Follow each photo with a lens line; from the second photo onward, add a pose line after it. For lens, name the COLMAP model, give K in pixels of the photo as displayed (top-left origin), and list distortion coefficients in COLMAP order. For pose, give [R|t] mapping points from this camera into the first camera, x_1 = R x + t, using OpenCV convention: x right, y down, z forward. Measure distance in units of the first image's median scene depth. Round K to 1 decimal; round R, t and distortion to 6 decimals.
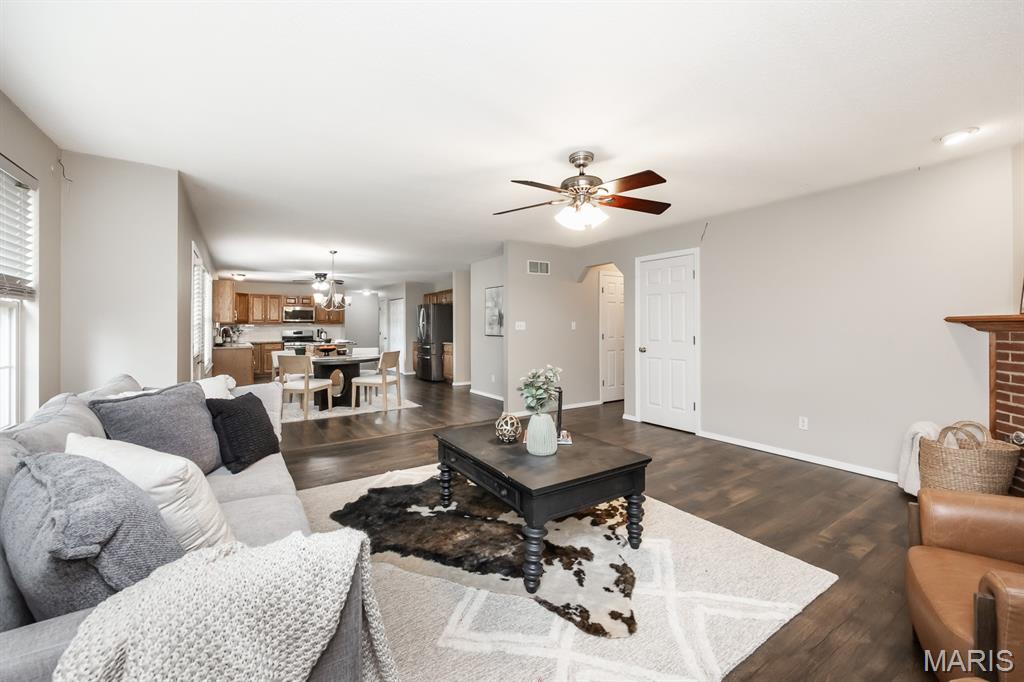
lens RADIAL K [[396.1, 0, 528.6], [0, 396.1, 342.1], [0, 0, 1]] dist [0.001312, -0.000135]
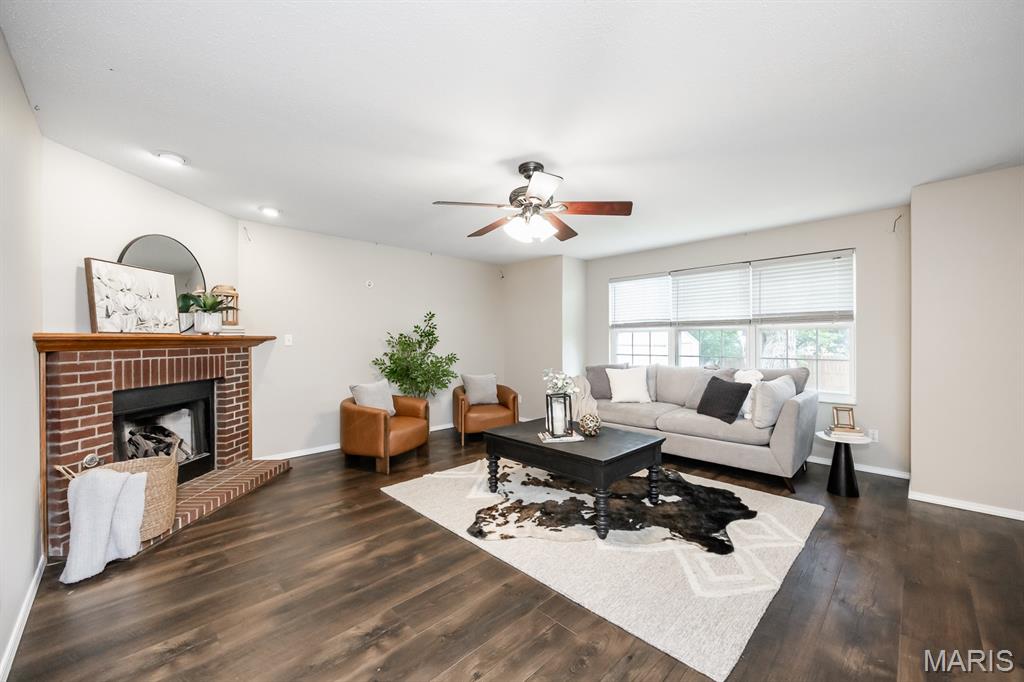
lens RADIAL K [[396.1, 0, 528.6], [0, 396.1, 342.1], [0, 0, 1]] dist [0.001312, -0.000135]
pose [[-0.980602, 0.010970, -0.195704, 0.336364], [0.002555, 0.999063, 0.043197, -0.078849], [0.195995, 0.041859, -0.979711, 1.949650]]
